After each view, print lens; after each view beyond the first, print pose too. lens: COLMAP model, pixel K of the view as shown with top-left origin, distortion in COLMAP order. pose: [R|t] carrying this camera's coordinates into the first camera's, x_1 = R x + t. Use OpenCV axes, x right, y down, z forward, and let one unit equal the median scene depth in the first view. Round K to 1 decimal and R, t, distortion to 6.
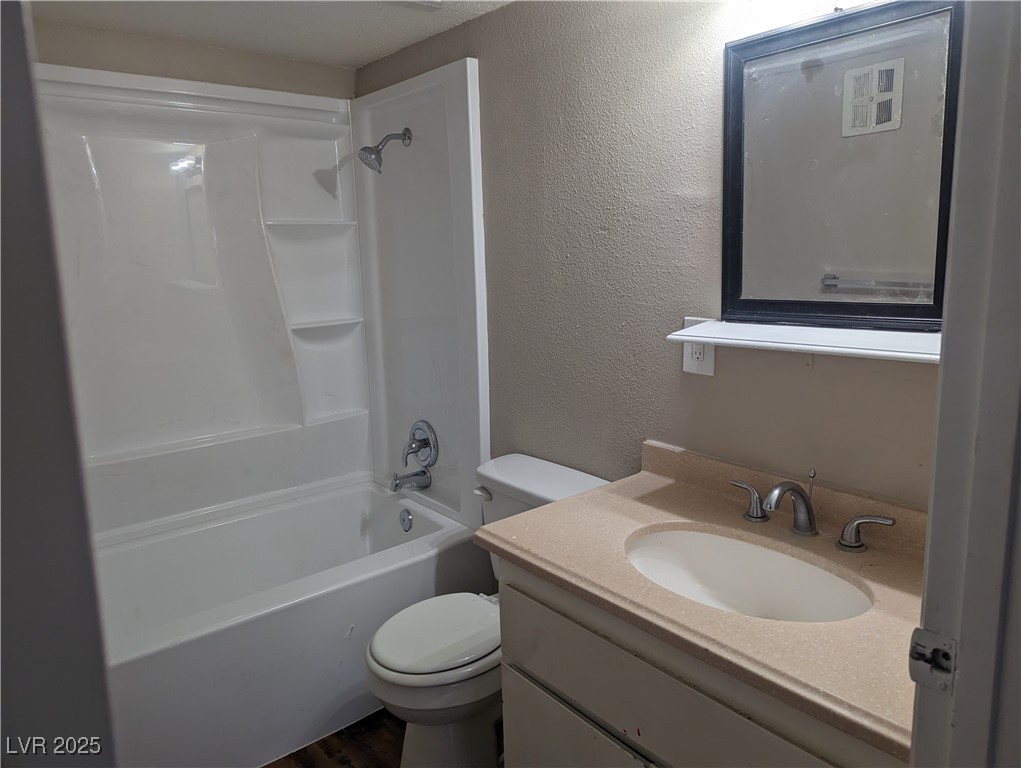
lens RADIAL K [[723.9, 0, 510.5], [0, 723.9, 384.0], [0, 0, 1]] dist [0.065384, -0.057477]
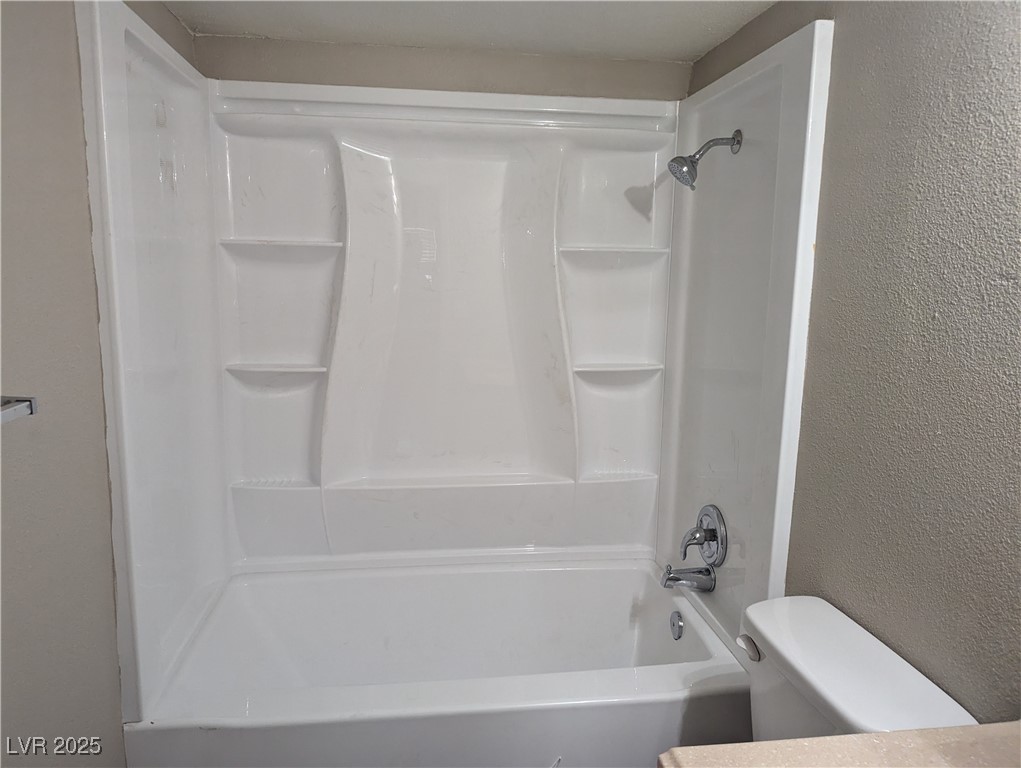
lens RADIAL K [[712.2, 0, 508.1], [0, 712.2, 387.7], [0, 0, 1]] dist [0.051280, -0.056764]
pose [[0.848626, 0.127907, -0.513296, 0.069110], [-0.136863, 0.990377, 0.020516, -0.060526], [0.510981, 0.052841, 0.857966, 0.226315]]
